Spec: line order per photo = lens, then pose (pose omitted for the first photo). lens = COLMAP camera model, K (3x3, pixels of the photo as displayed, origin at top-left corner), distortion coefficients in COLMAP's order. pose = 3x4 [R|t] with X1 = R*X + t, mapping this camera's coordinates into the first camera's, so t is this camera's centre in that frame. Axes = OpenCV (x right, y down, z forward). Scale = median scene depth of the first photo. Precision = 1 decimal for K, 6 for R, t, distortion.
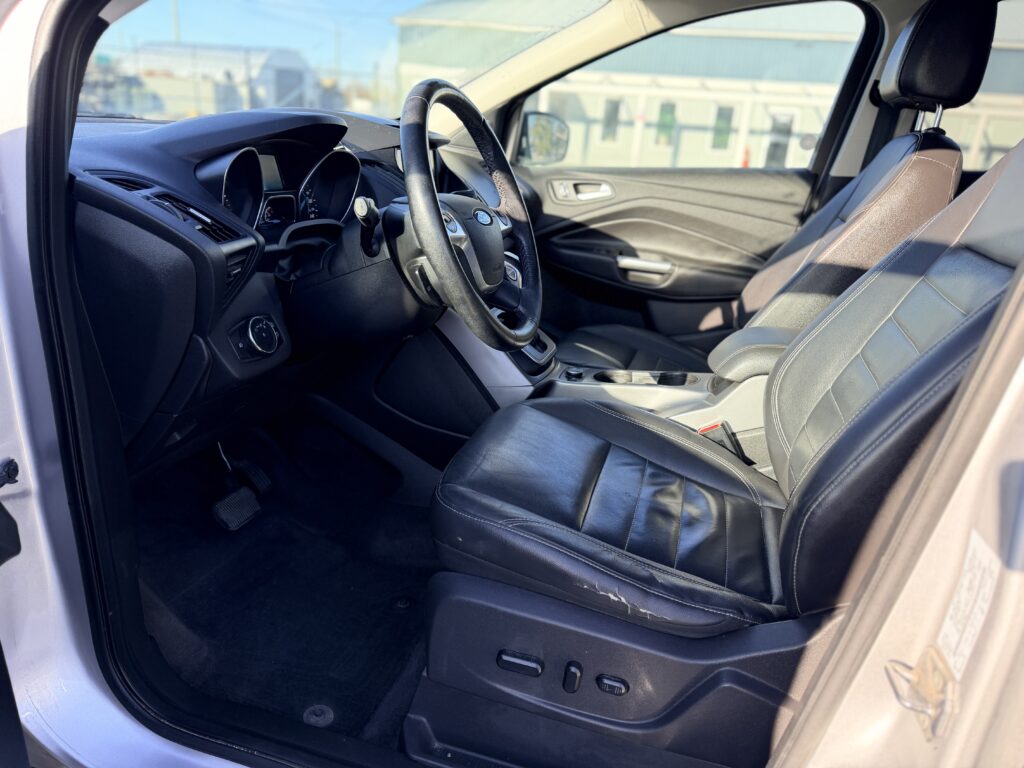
lens RADIAL K [[724.8, 0, 512.0], [0, 724.8, 384.0], [0, 0, 1]] dist [0.002904, -0.003213]
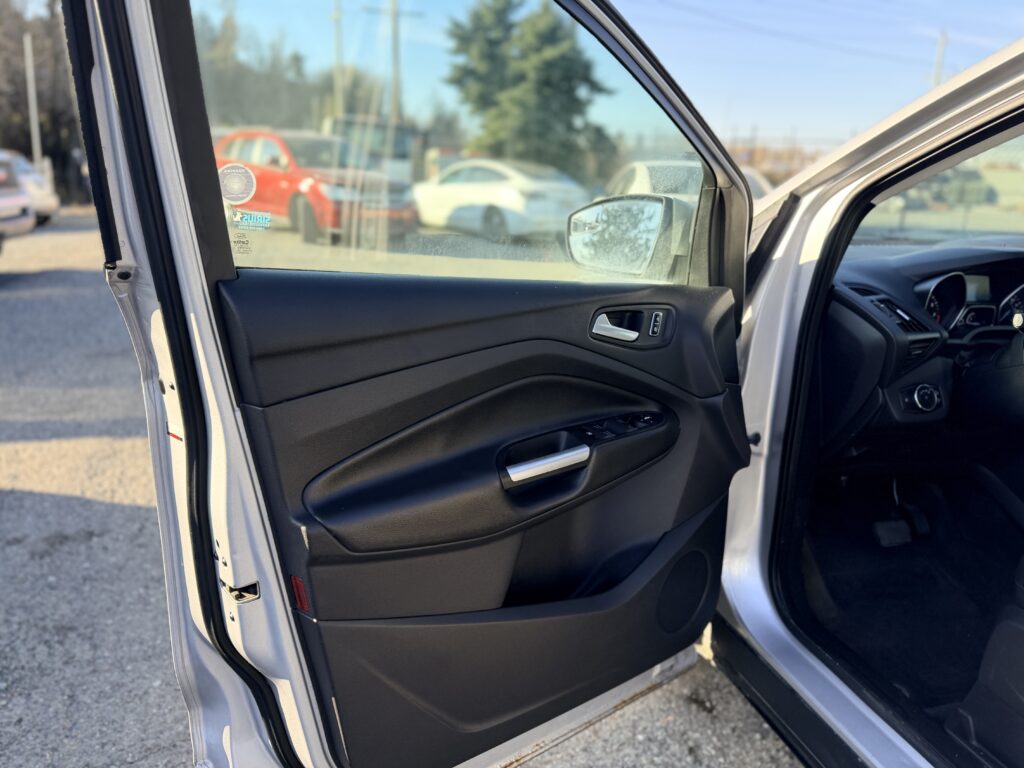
lens RADIAL K [[724.8, 0, 512.0], [0, 724.8, 384.0], [0, 0, 1]] dist [0.002904, -0.003213]
pose [[0.539397, 0.183214, -0.821878, 0.403117], [-0.276572, 0.960441, 0.032589, 0.088931], [0.795336, 0.209730, 0.568730, -0.500968]]
